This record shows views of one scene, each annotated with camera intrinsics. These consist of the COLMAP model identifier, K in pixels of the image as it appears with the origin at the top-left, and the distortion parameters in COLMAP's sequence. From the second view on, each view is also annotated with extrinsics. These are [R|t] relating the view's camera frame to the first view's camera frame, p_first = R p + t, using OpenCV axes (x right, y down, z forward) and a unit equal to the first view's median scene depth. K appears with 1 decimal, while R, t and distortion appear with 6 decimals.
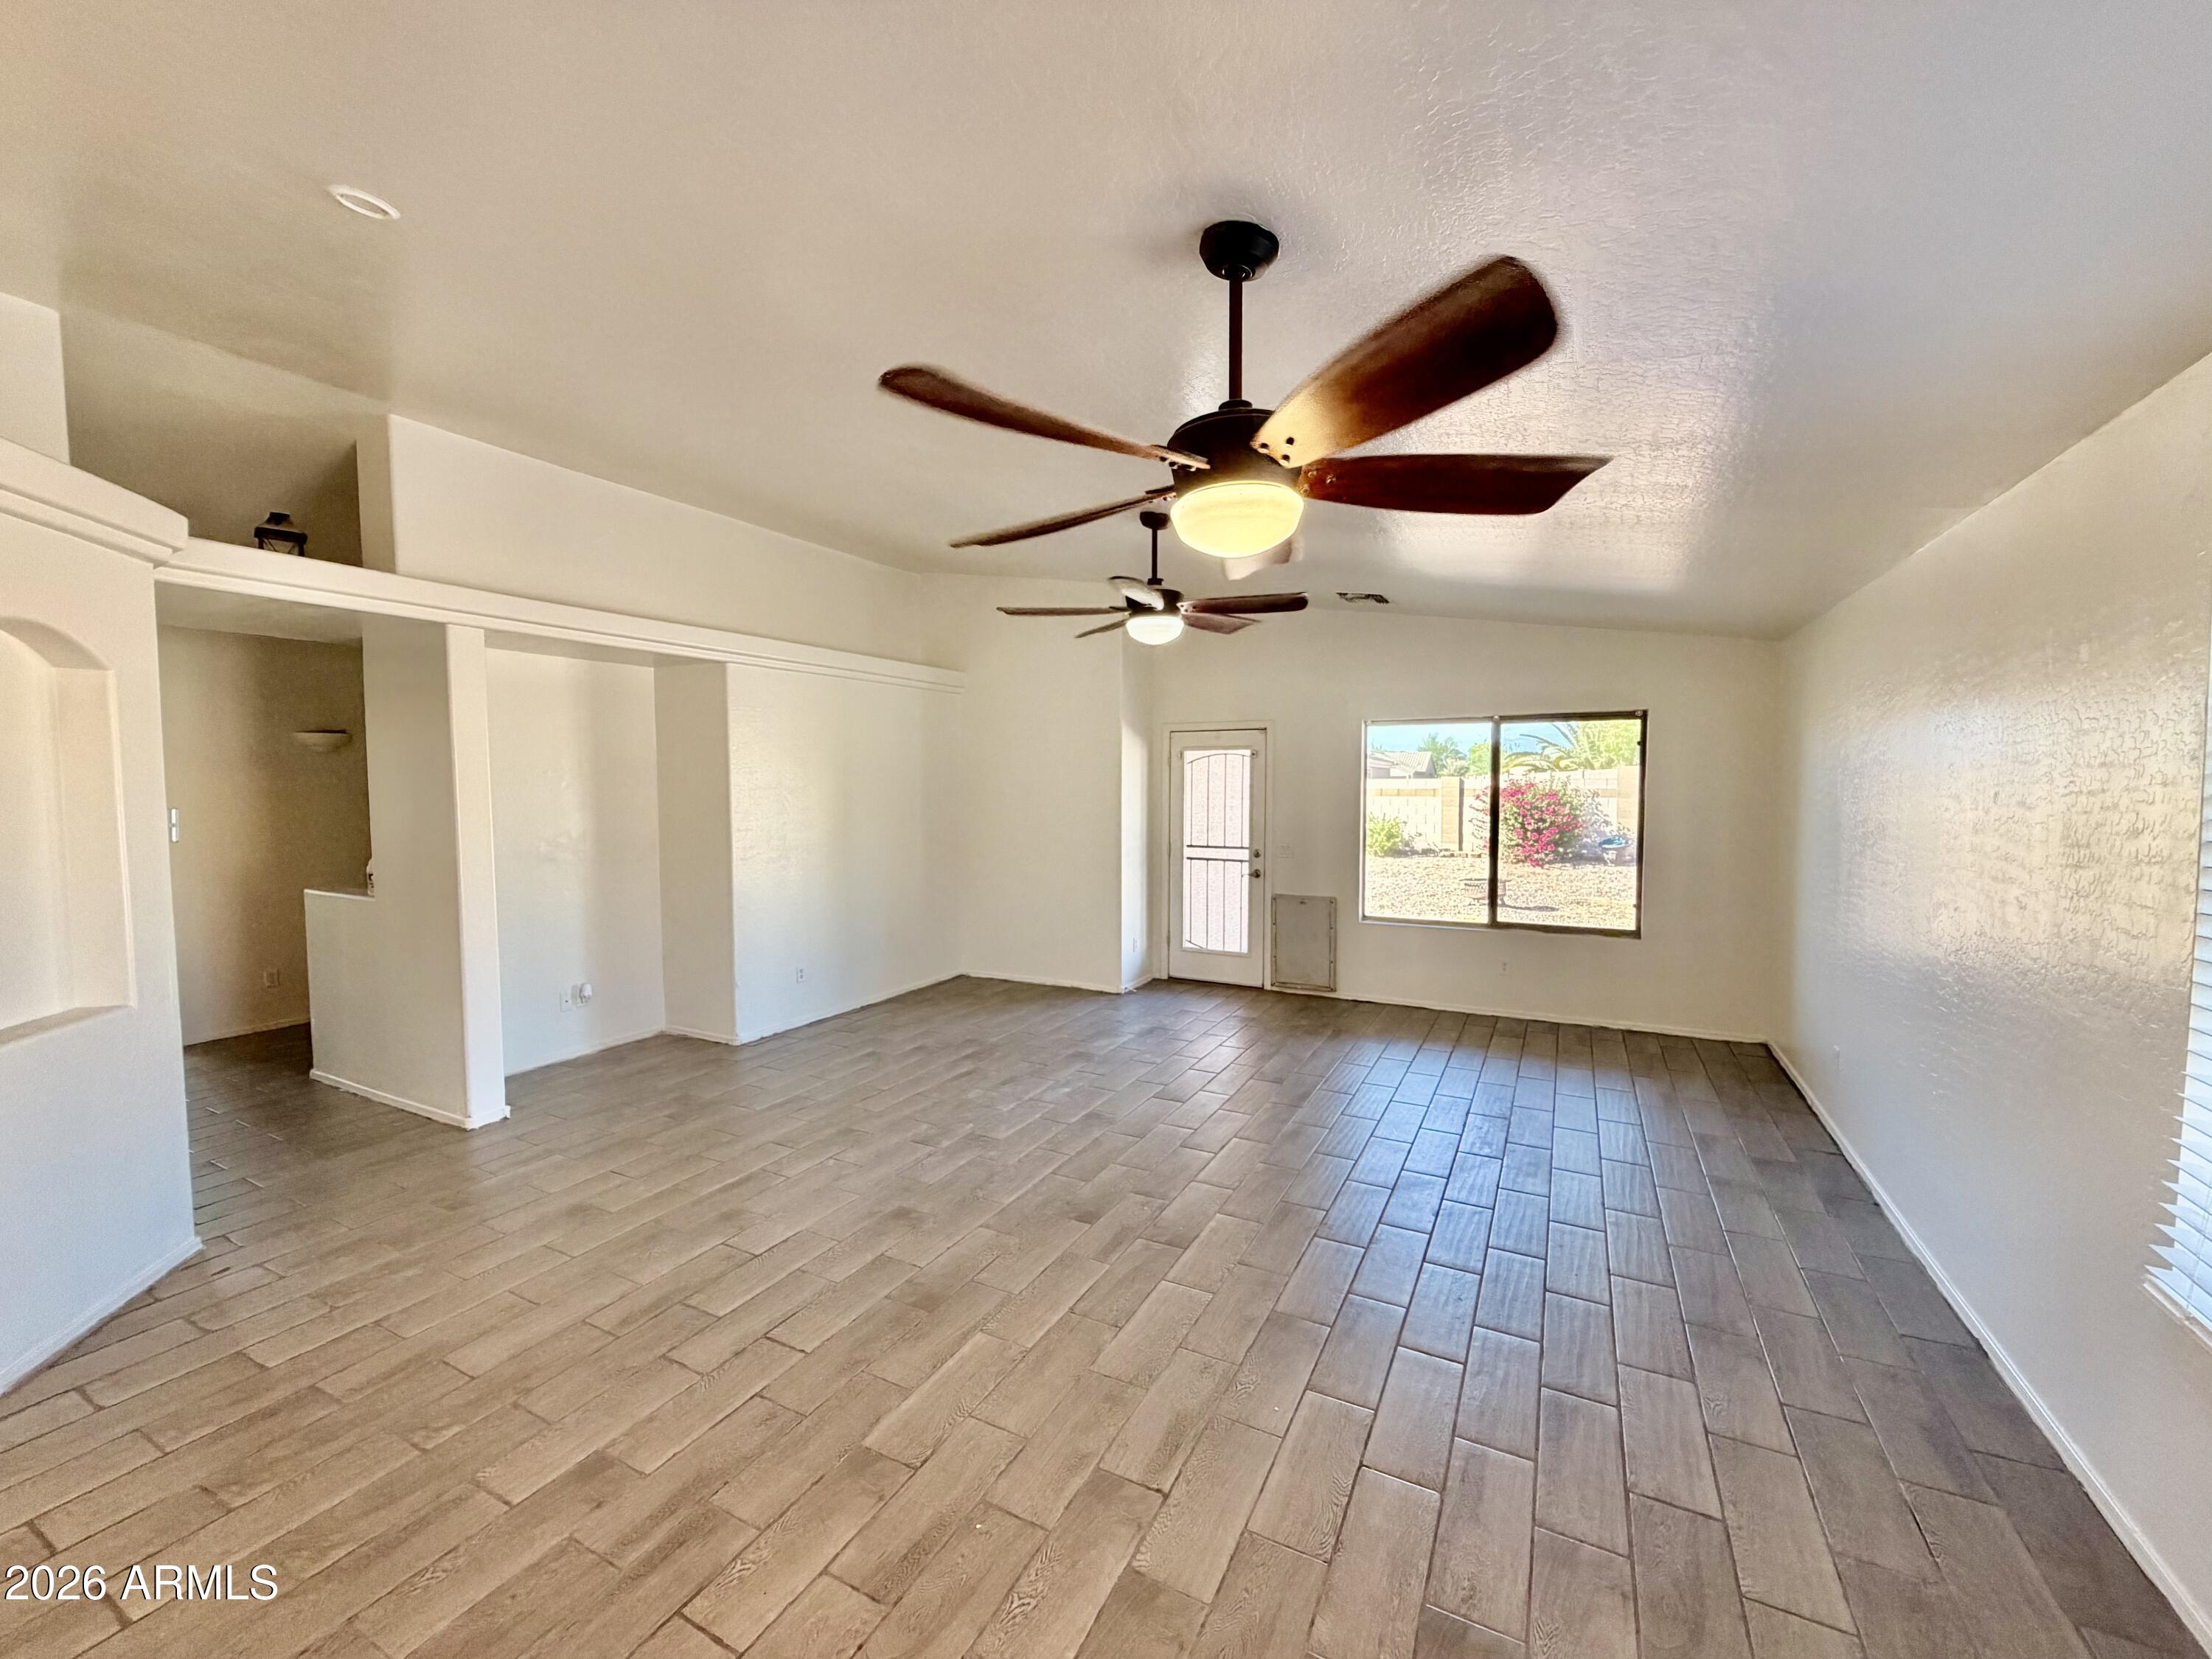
lens RADIAL K [[884.1, 0, 1102.4], [0, 884.1, 830.4], [0, 0, 1]] dist [0.000416, 0.000135]
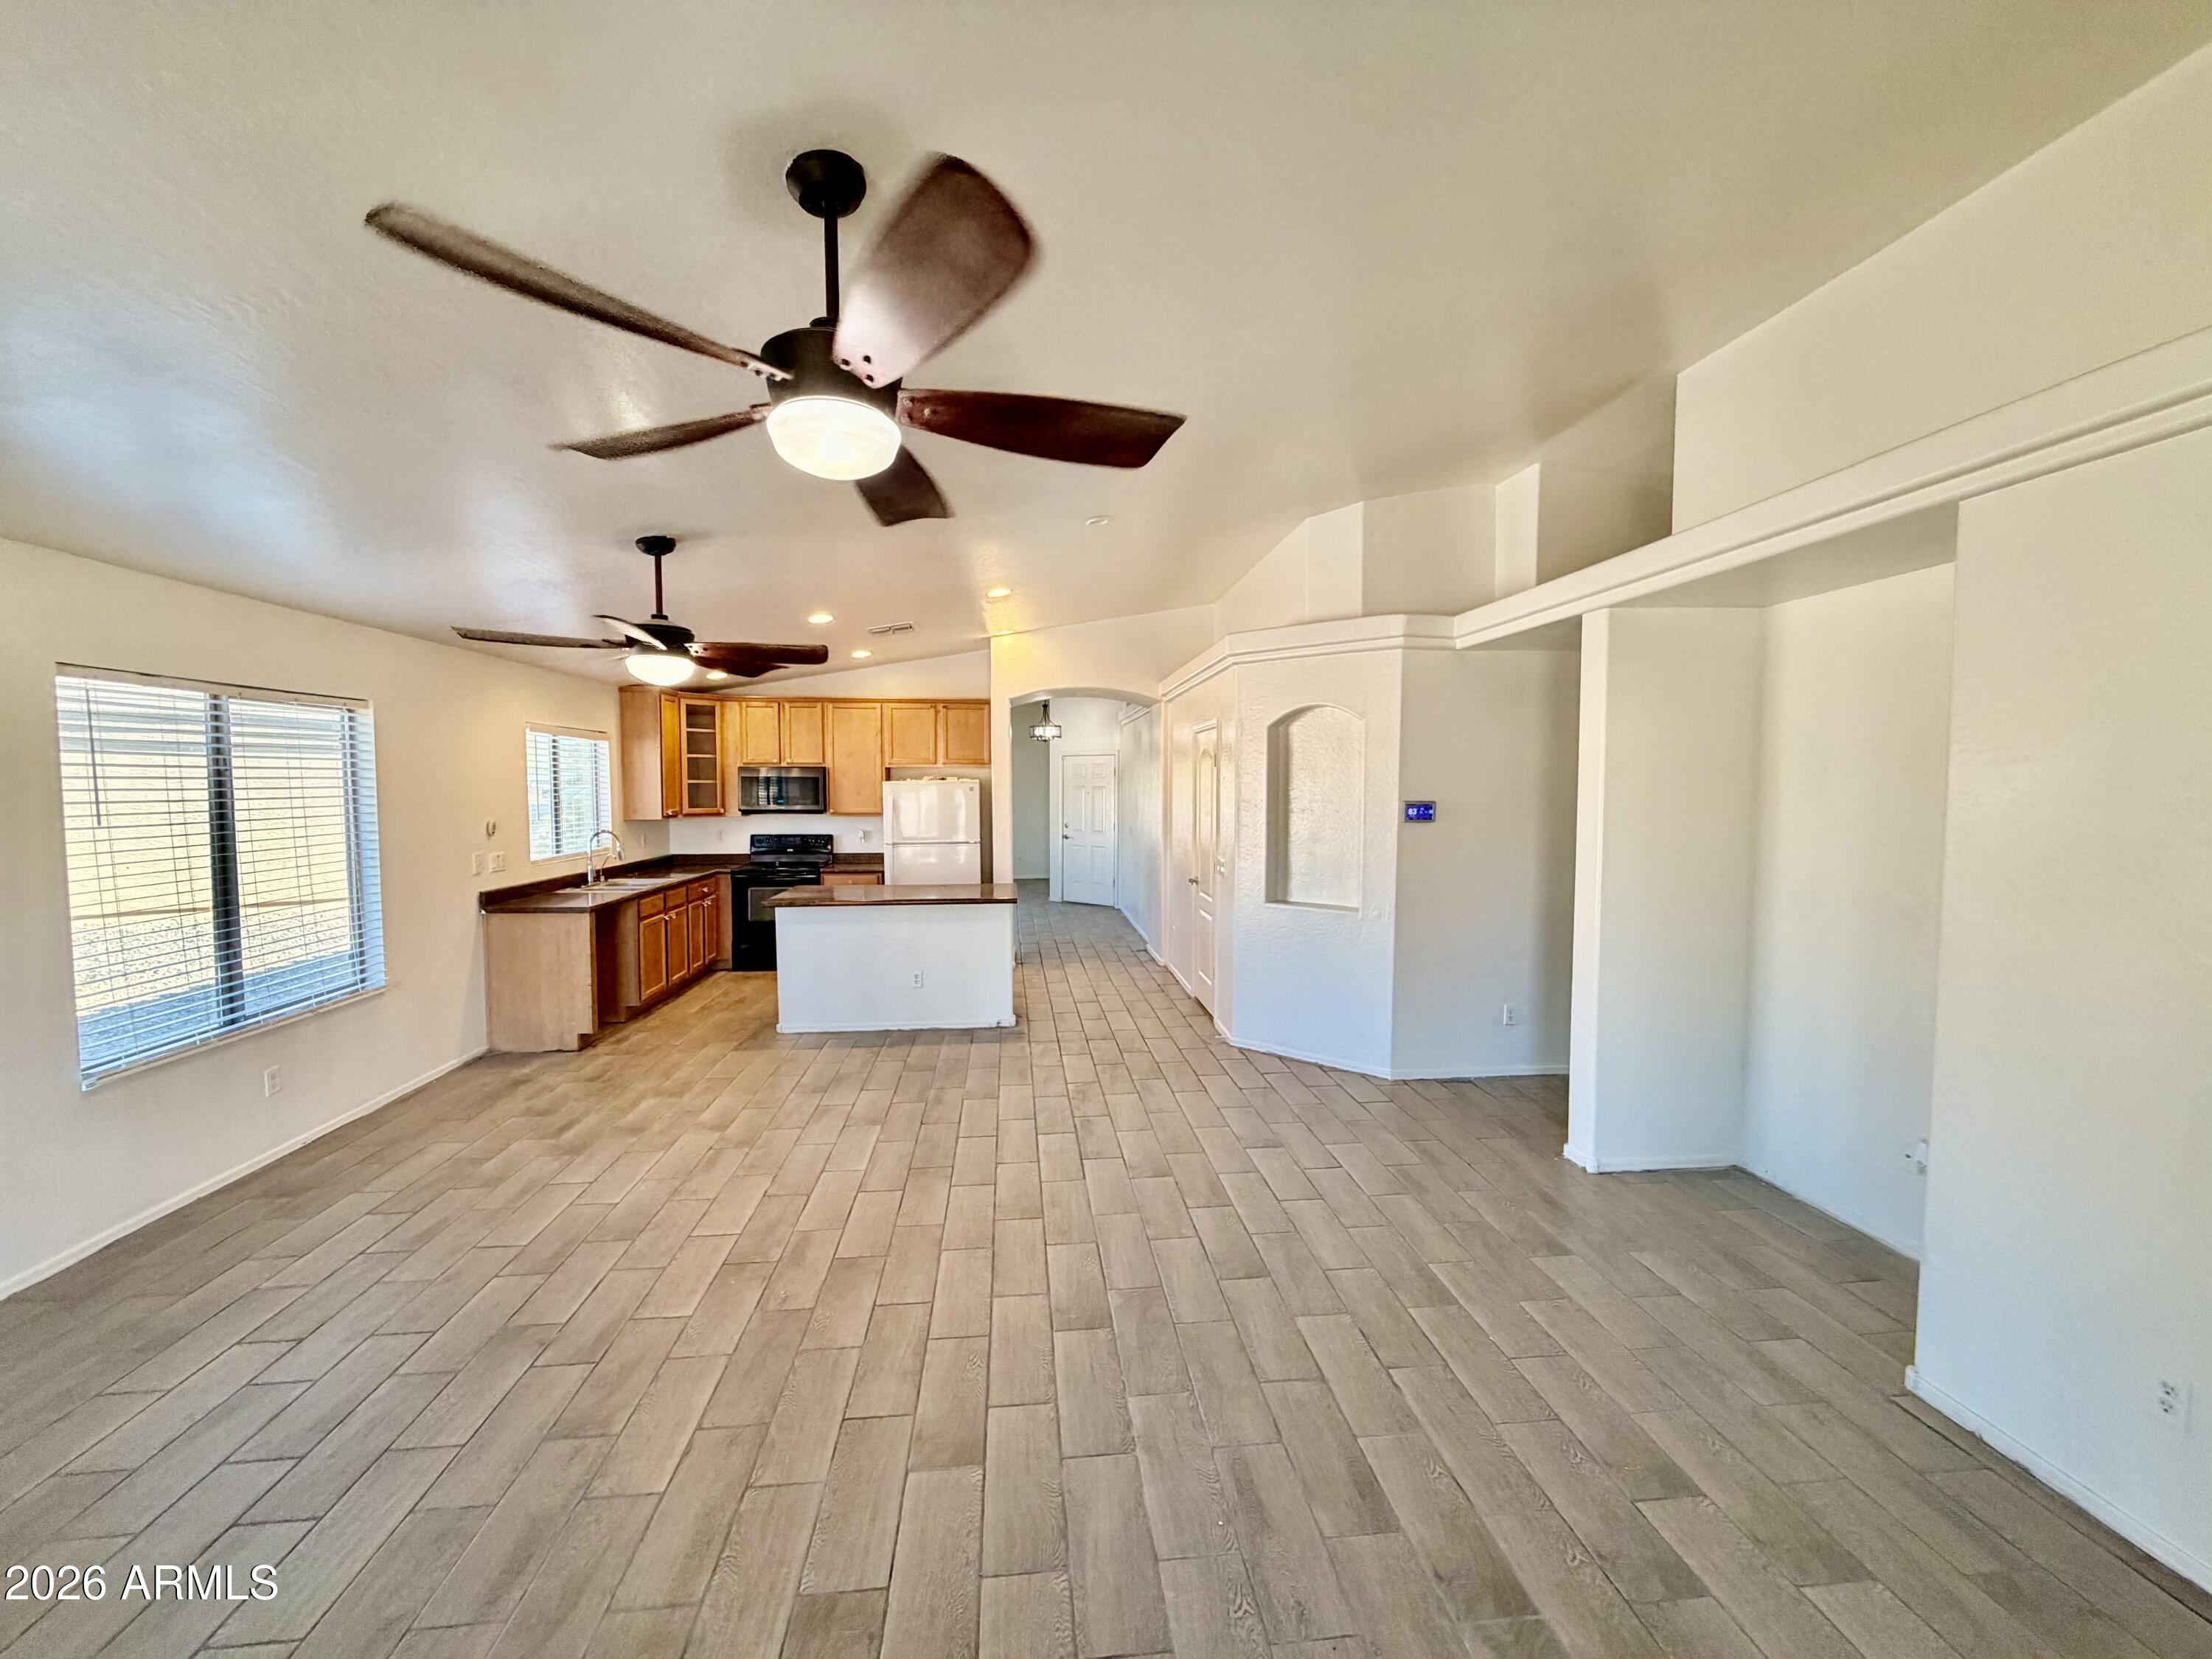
lens RADIAL K [[884.1, 0, 1102.6], [0, 884.1, 826.9], [0, 0, 1]] dist [0.000416, 0.000135]
pose [[-0.829291, 0.035847, -0.557666, 0.277105], [-0.023795, 0.994770, 0.099330, -0.122108], [0.558310, 0.095643, -0.824101, 1.999237]]
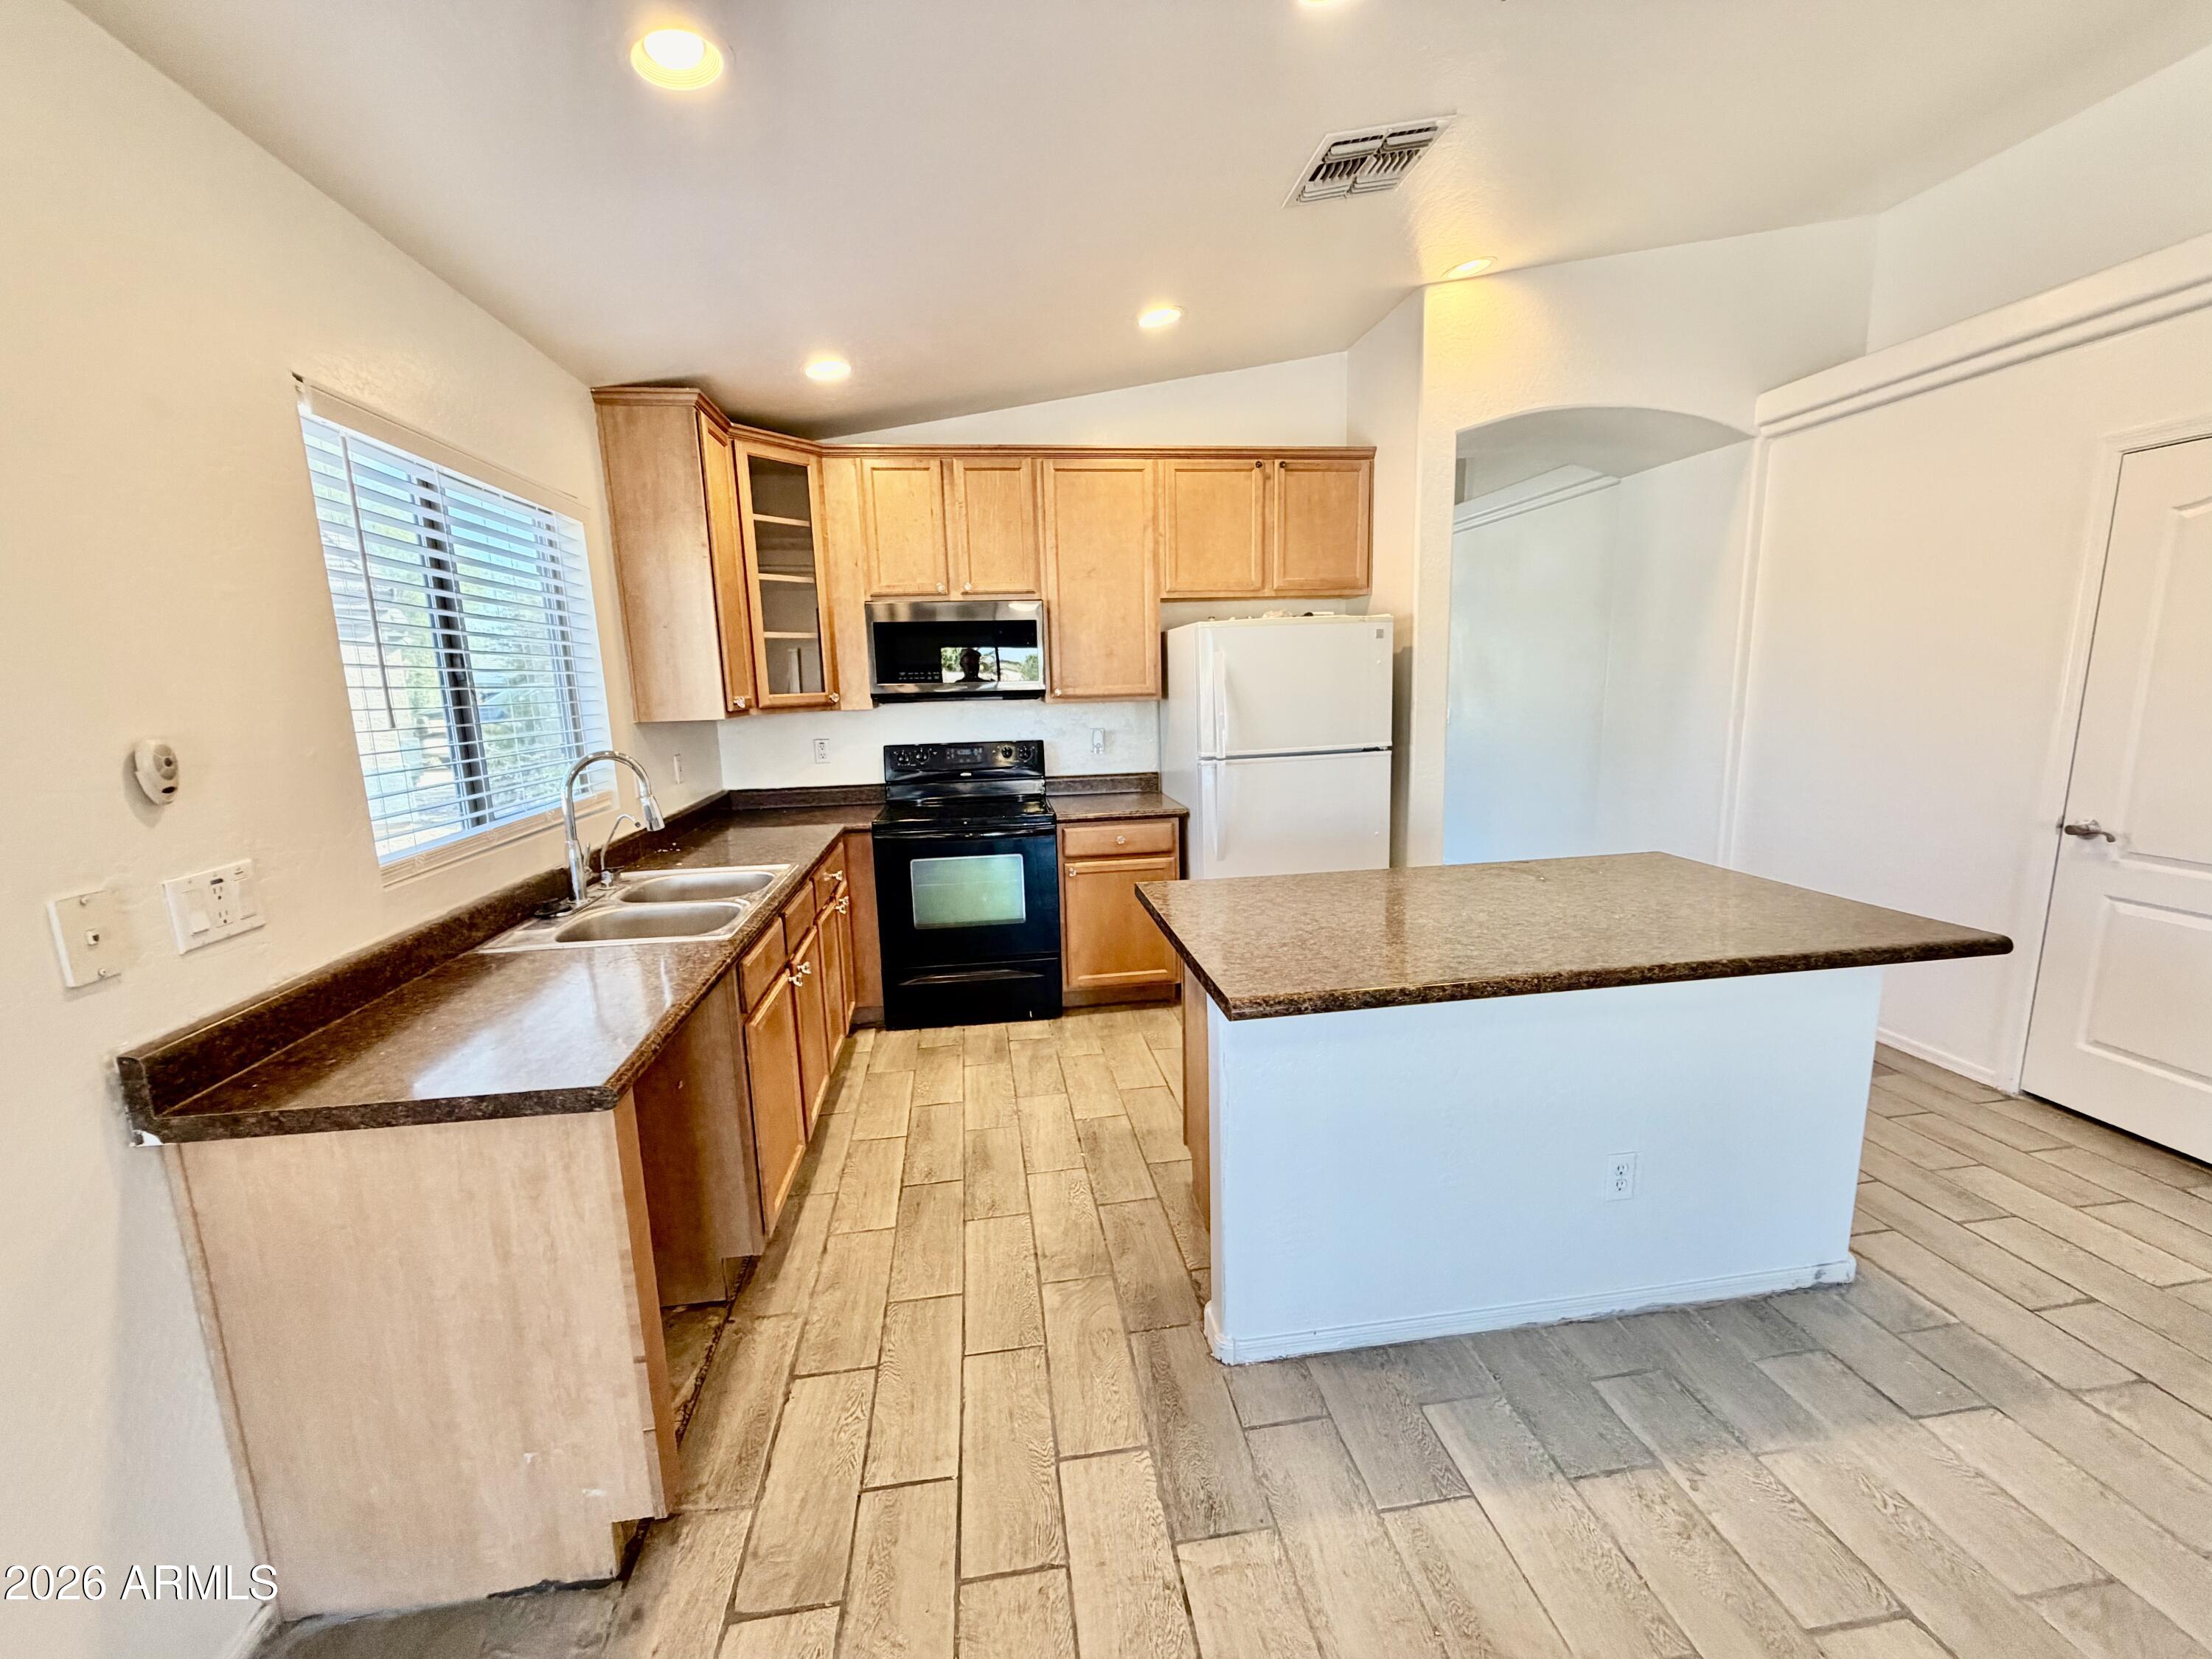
lens RADIAL K [[884.1, 0, 1102.2], [0, 884.1, 829.3], [0, 0, 1]] dist [0.000416, 0.000135]
pose [[-0.807290, 0.134395, -0.574649, 0.206010], [0.002799, 0.974586, 0.223997, -0.011581], [0.590148, 0.179222, -0.787150, 0.789533]]
